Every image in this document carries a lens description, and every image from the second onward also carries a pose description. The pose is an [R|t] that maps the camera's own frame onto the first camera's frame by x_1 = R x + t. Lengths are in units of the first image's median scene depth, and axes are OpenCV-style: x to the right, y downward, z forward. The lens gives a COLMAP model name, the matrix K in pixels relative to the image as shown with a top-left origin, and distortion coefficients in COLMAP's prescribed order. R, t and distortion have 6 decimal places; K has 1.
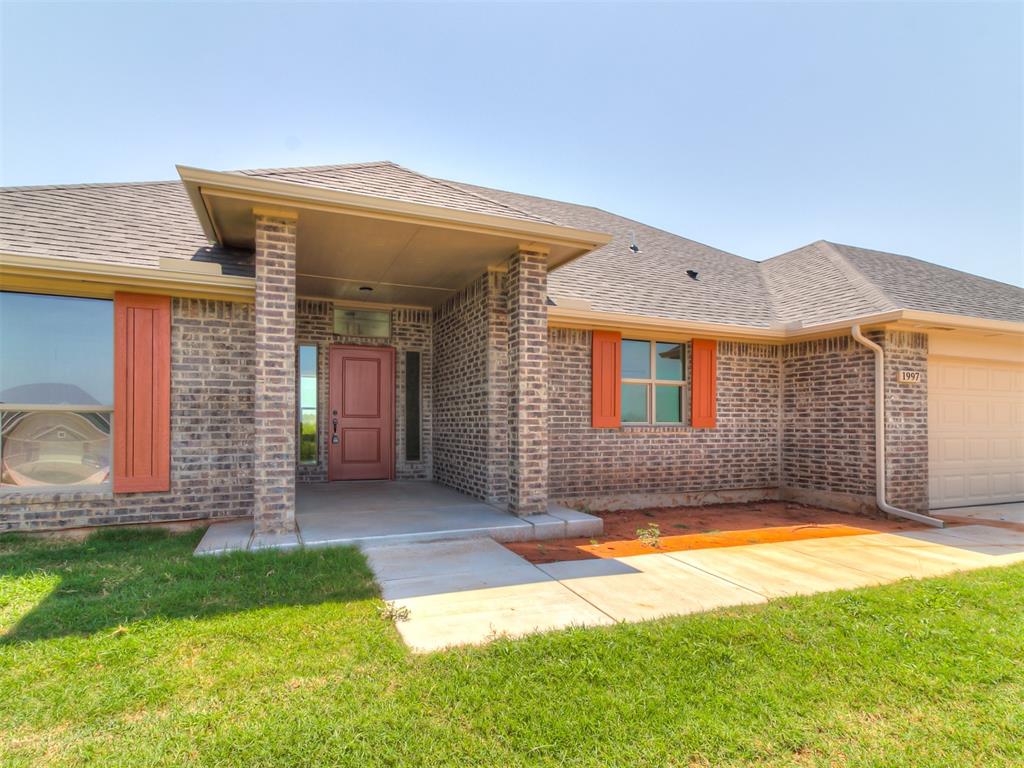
lens RADIAL K [[491.6, 0, 512.6], [0, 491.6, 410.6], [0, 0, 1]] dist [-0.002658, 0.001681]
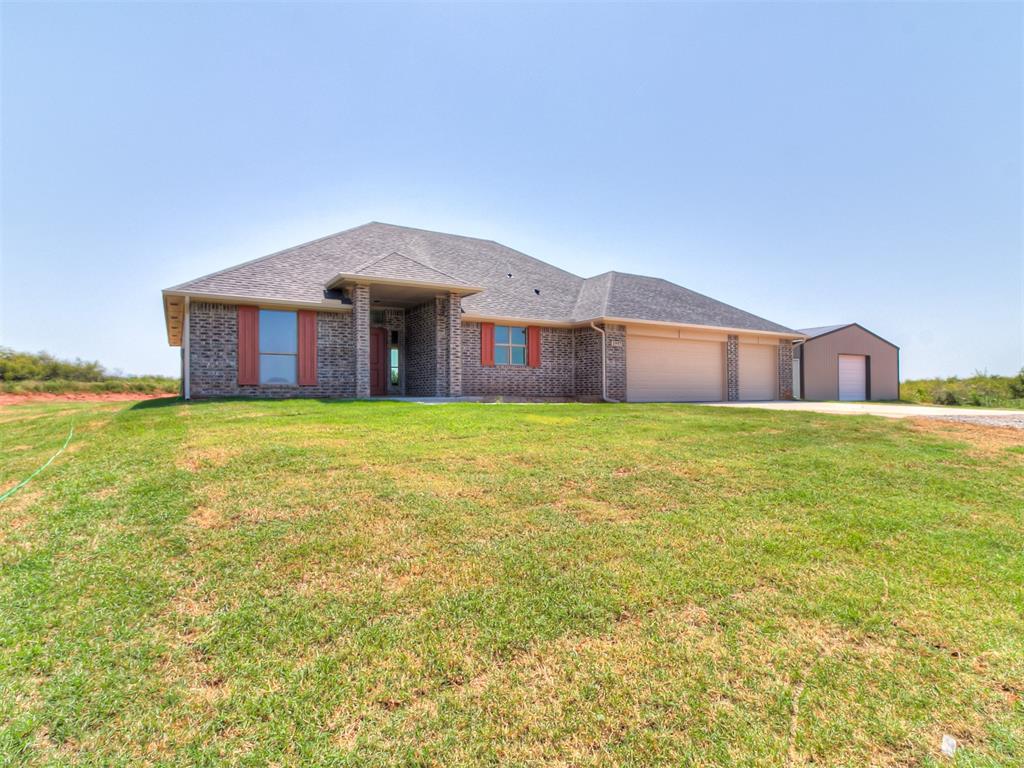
lens RADIAL K [[491.6, 0, 506.5], [0, 491.6, 377.5], [0, 0, 1]] dist [-0.002658, 0.001681]
pose [[0.989302, -0.005346, 0.145781, -0.056046], [0.006321, 0.999961, -0.006229, 0.105225], [-0.145742, 0.007084, 0.989297, -1.256223]]
